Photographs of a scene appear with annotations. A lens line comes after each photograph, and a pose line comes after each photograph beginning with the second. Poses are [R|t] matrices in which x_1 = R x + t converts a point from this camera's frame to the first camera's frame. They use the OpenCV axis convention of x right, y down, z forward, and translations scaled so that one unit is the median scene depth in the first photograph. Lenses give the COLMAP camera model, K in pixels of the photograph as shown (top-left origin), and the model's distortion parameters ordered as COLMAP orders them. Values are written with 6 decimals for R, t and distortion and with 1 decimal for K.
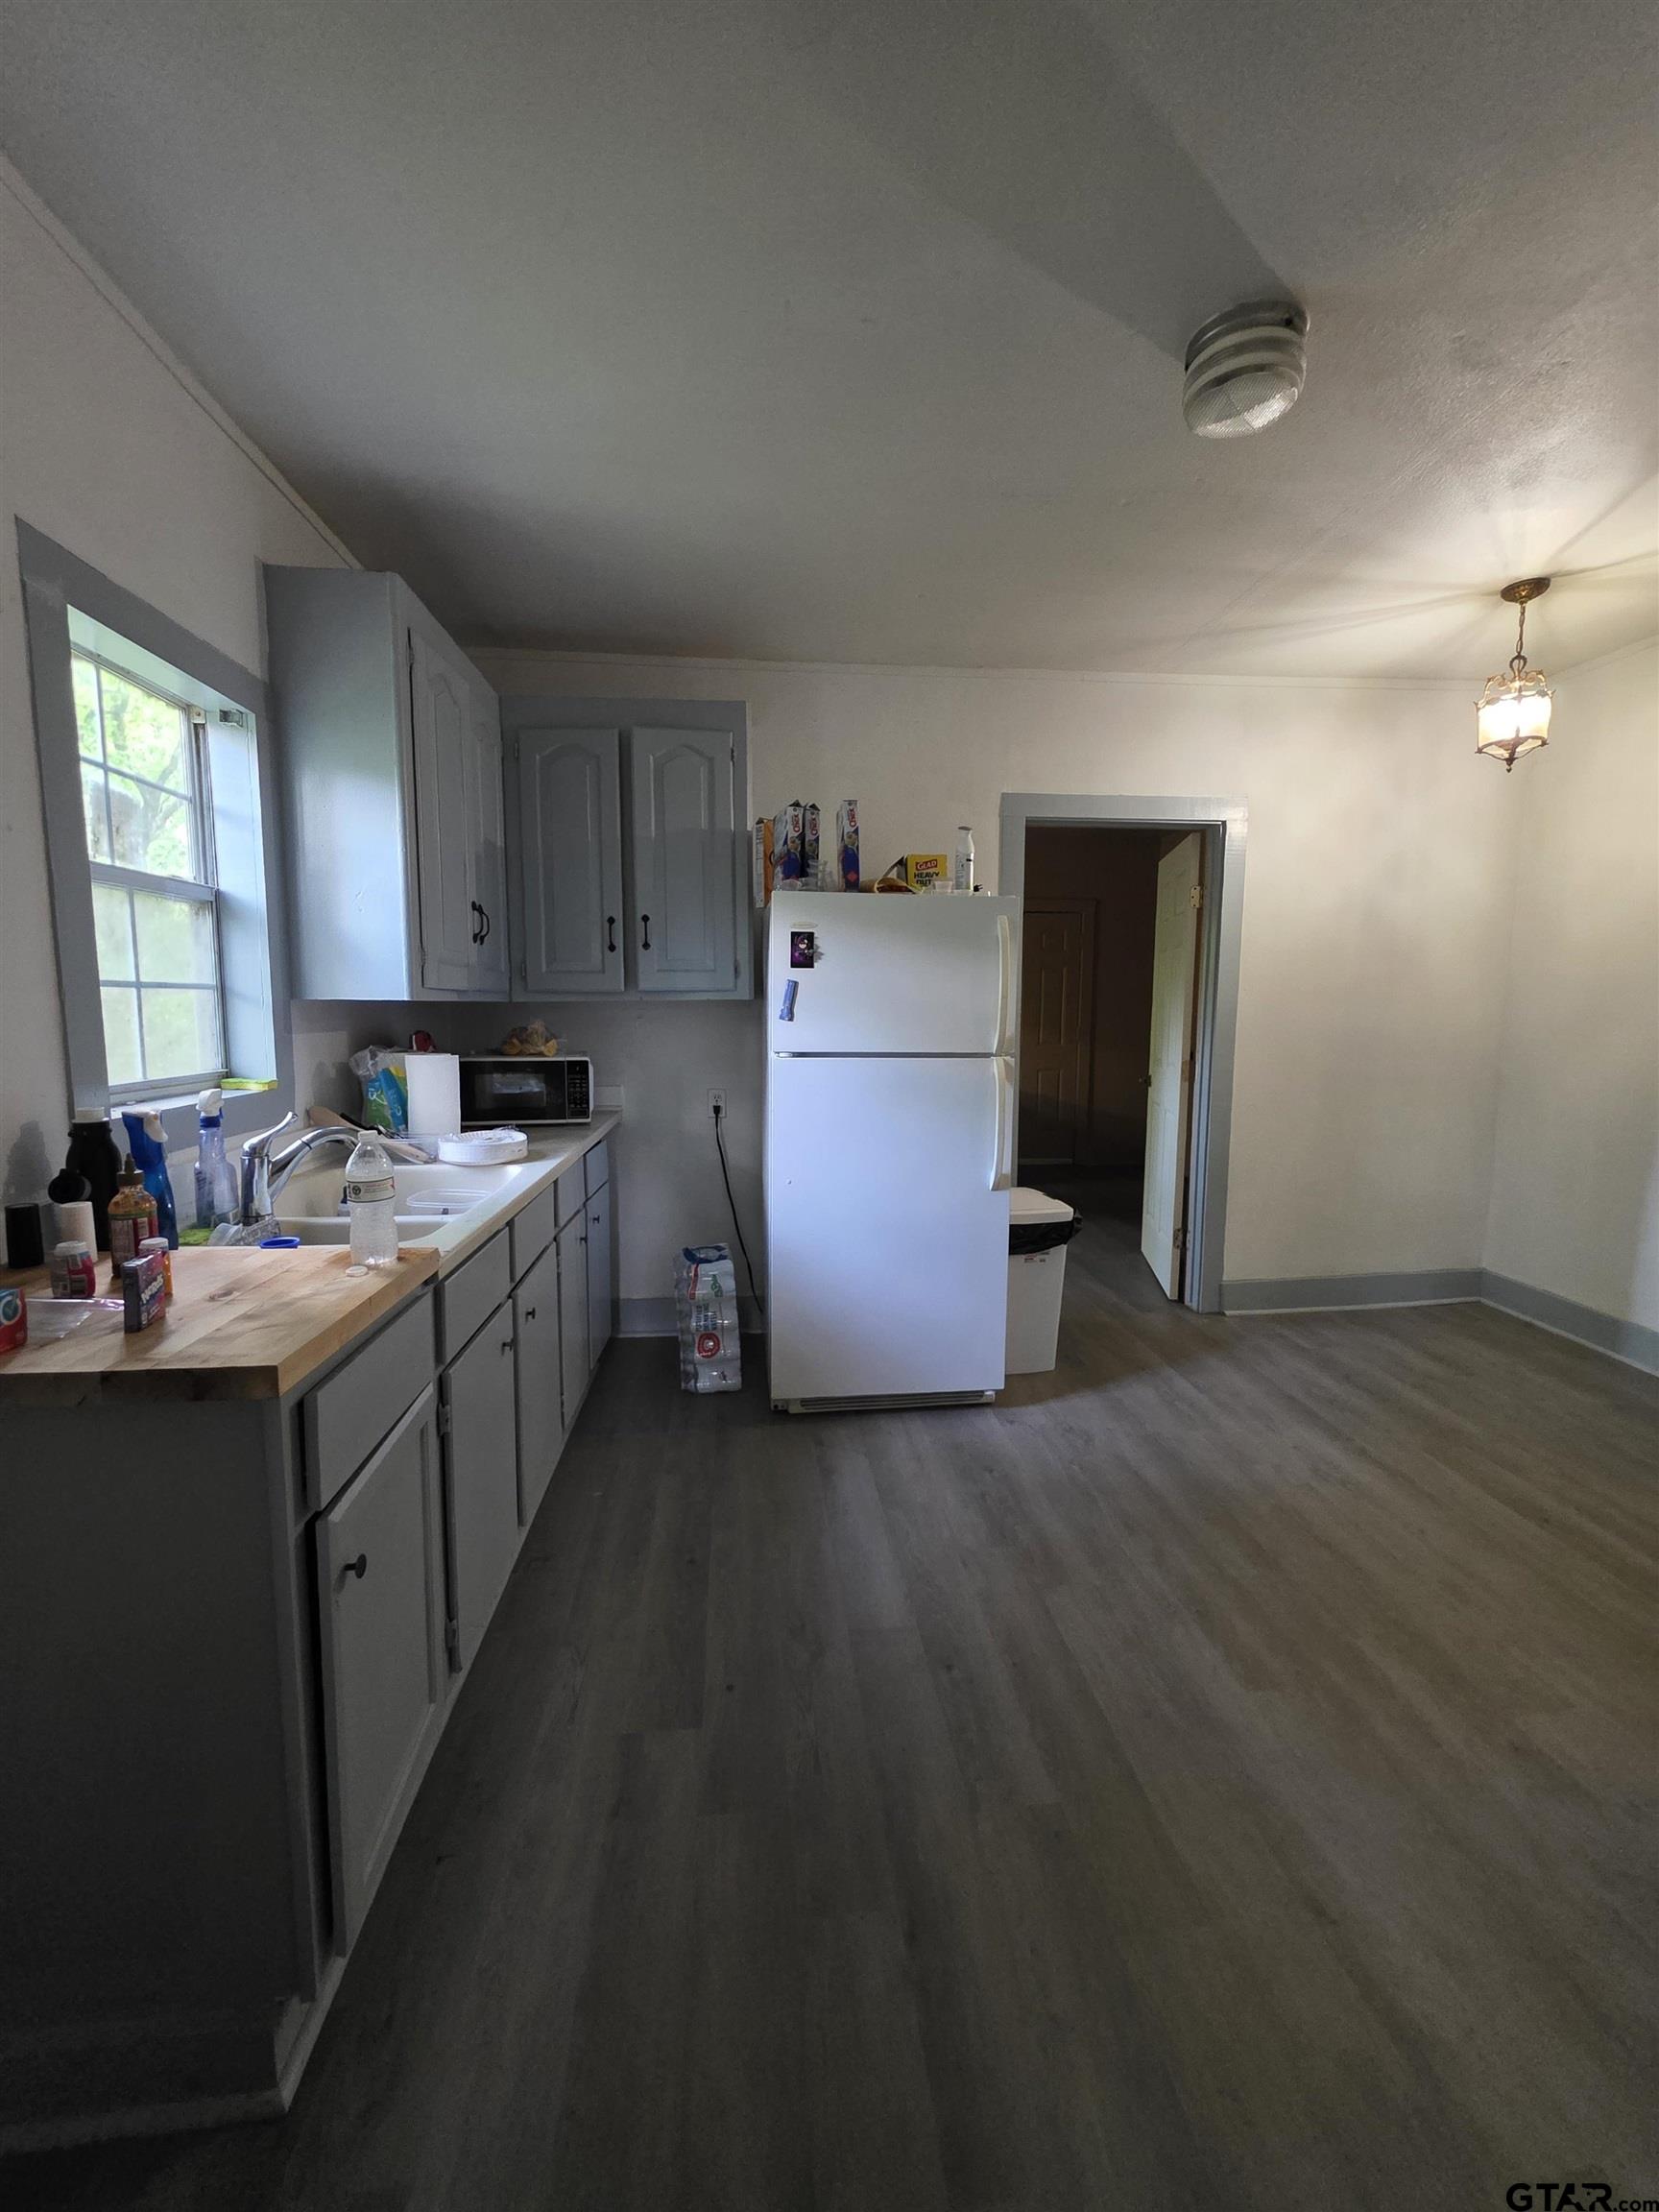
lens RADIAL K [[890.5, 0, 818.5], [0, 890.5, 1104.6], [0, 0, 1]] dist [0.002144, 0.000743]
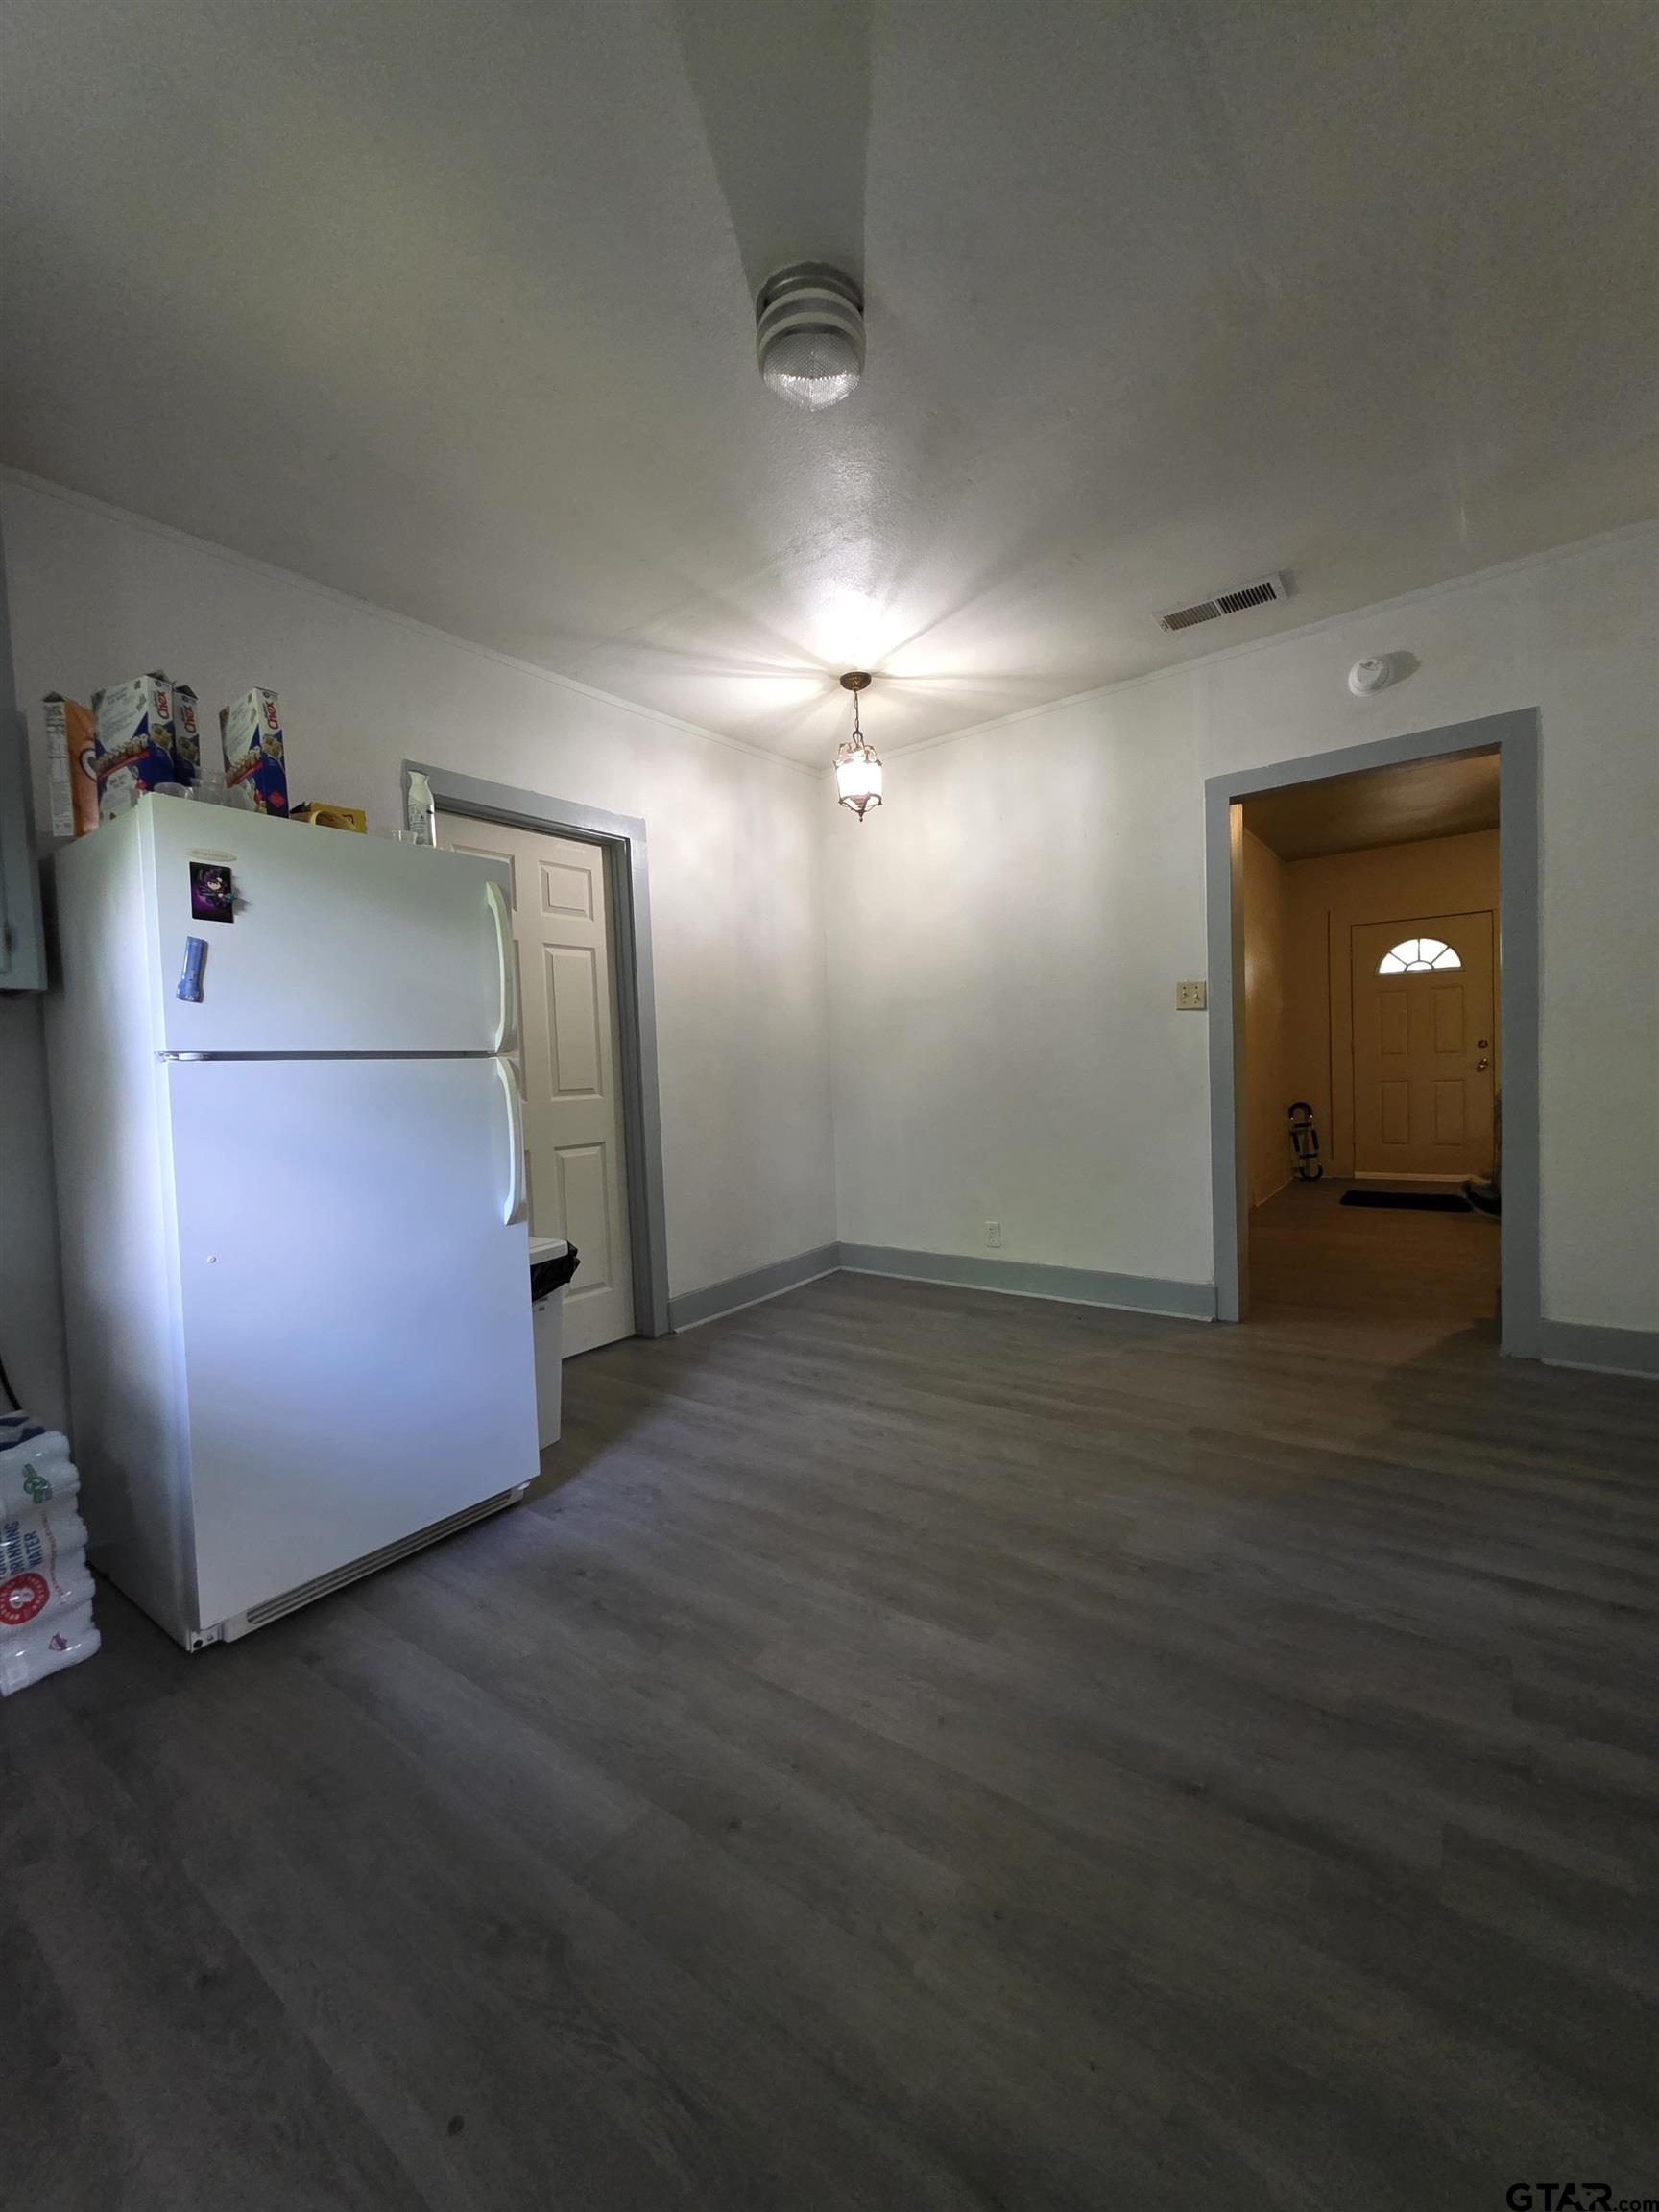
lens RADIAL K [[890.5, 0, 830.5], [0, 890.5, 1099.6], [0, 0, 1]] dist [0.002144, 0.000743]
pose [[0.668710, -0.056770, 0.741353, -0.197734], [0.127589, 0.991052, -0.039197, 0.054701], [-0.732494, 0.120800, 0.669970, 0.249077]]
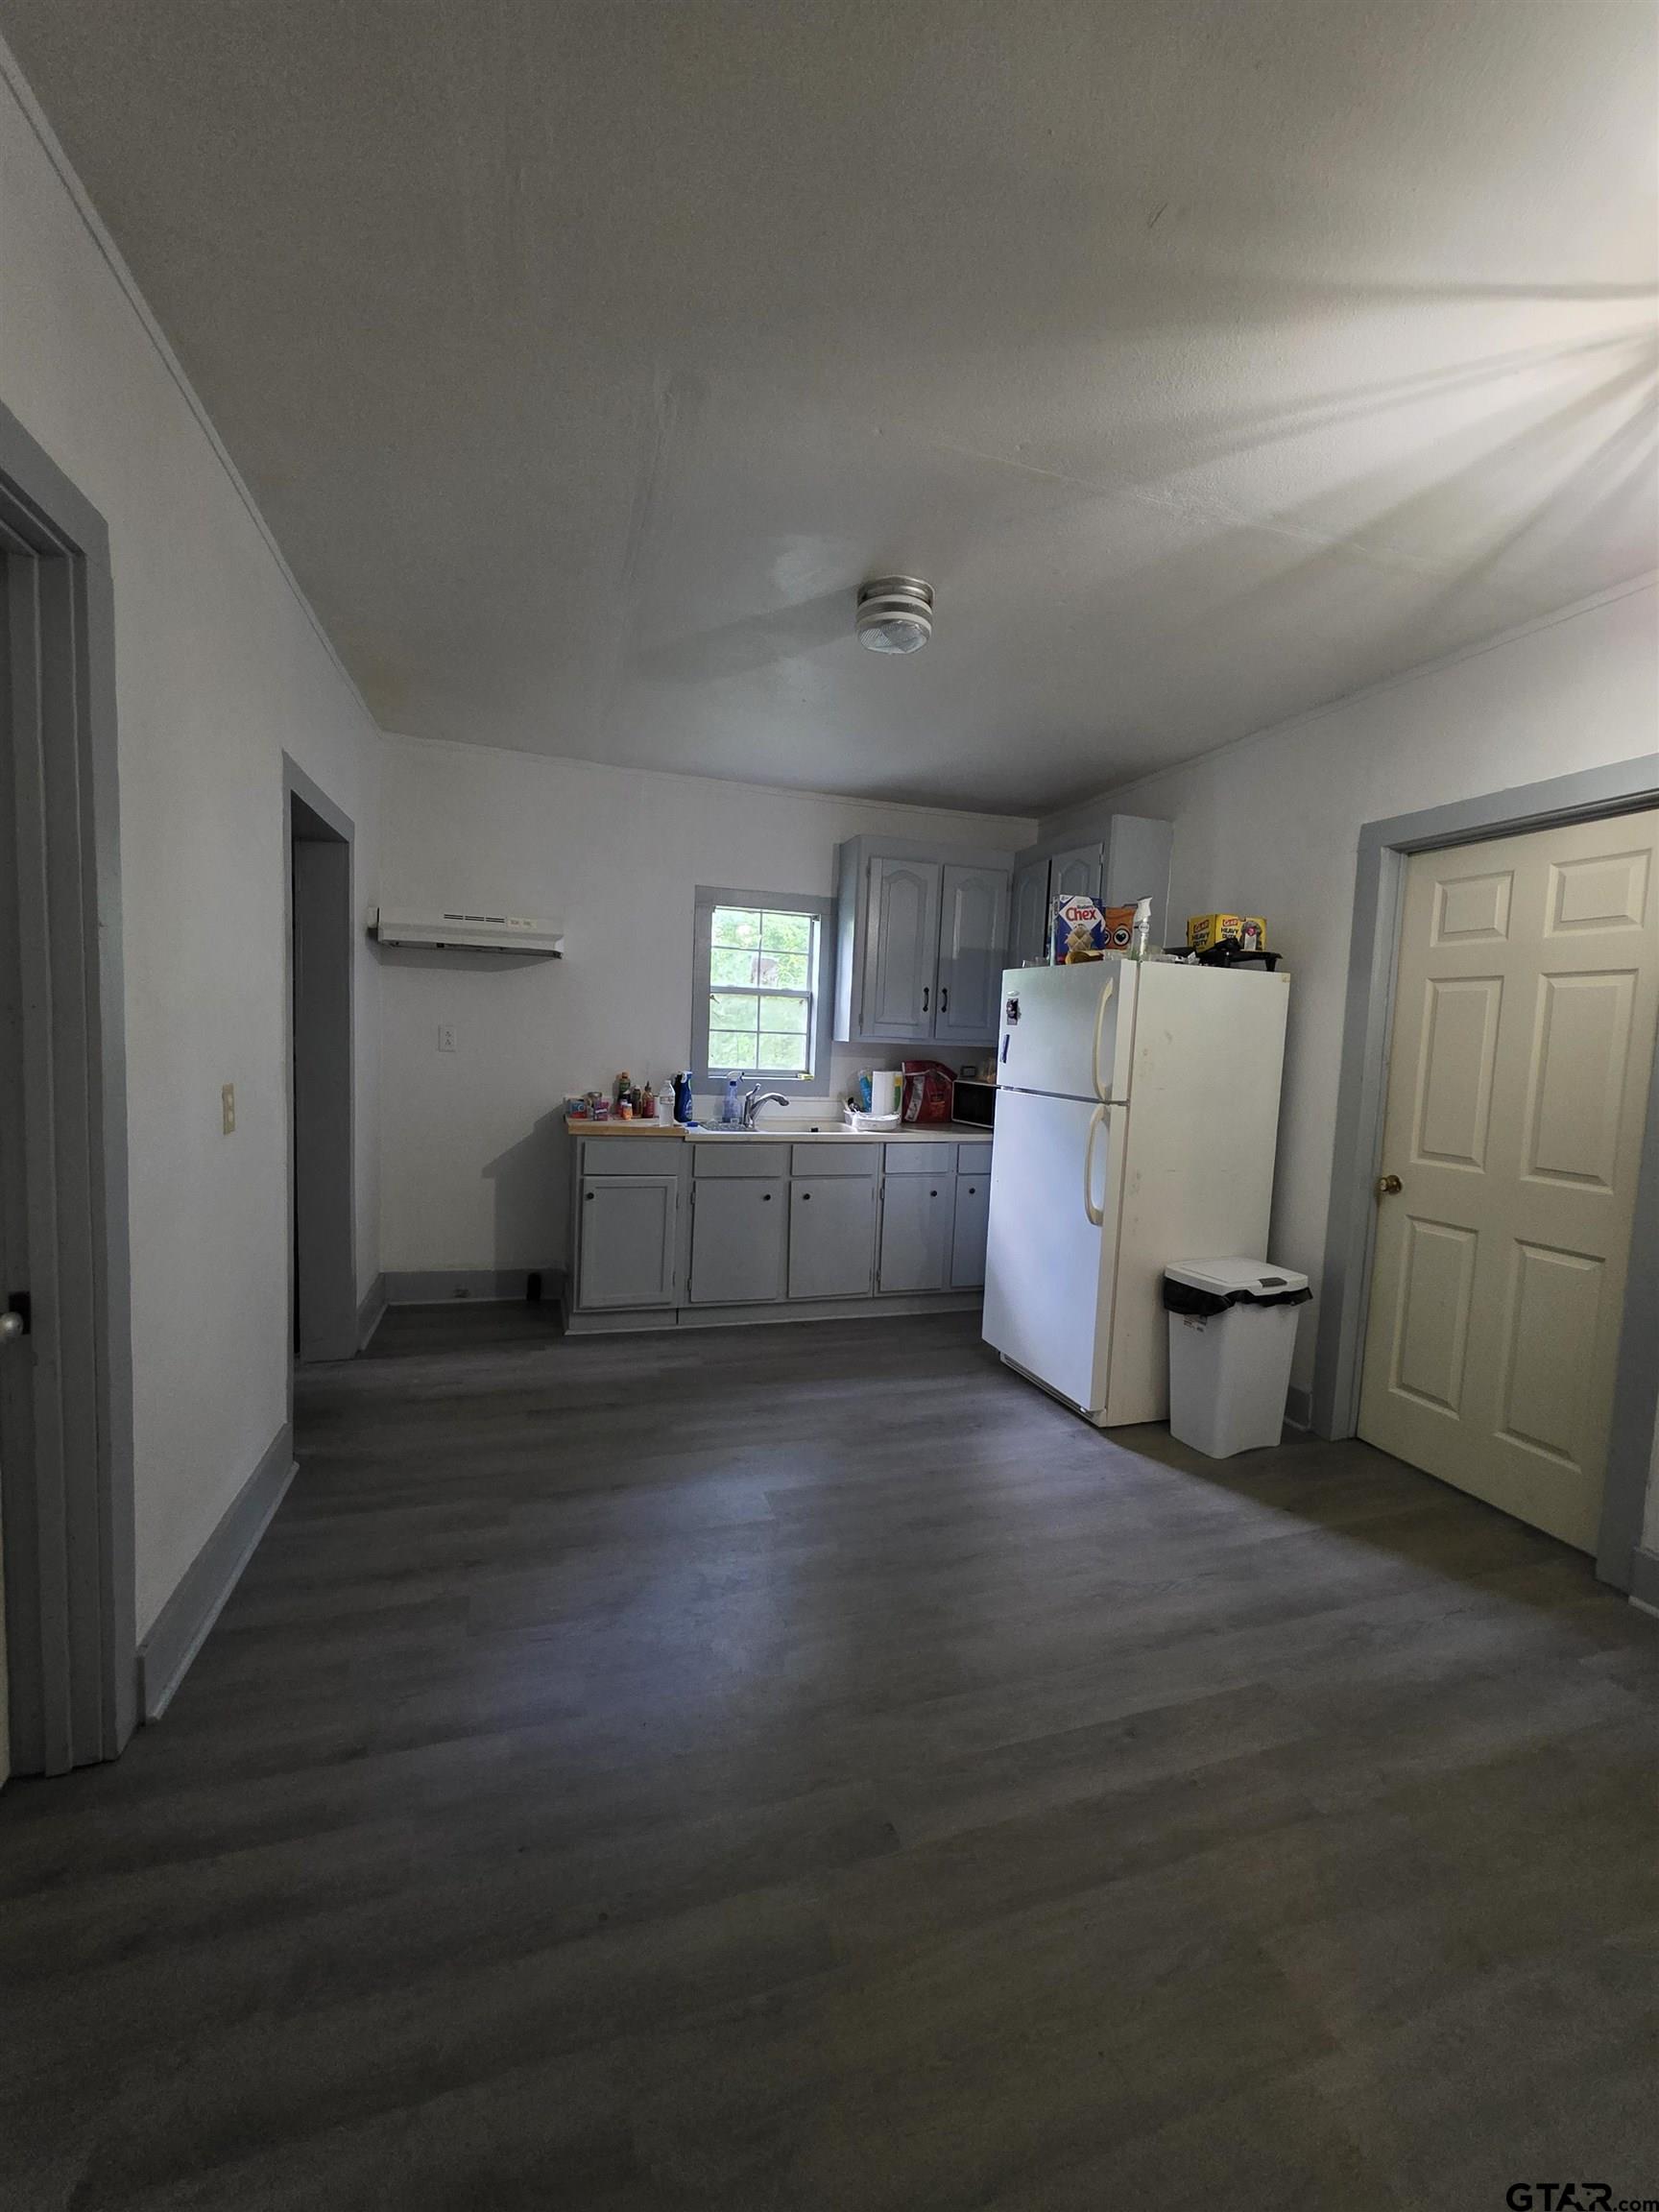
lens RADIAL K [[890.5, 0, 825.5], [0, 890.5, 1110.1], [0, 0, 1]] dist [0.002144, 0.000743]
pose [[0.228497, 0.090531, -0.969326, 1.201923], [-0.147020, 0.987457, 0.057568, -0.059270], [0.962379, 0.129356, 0.238941, 0.404266]]
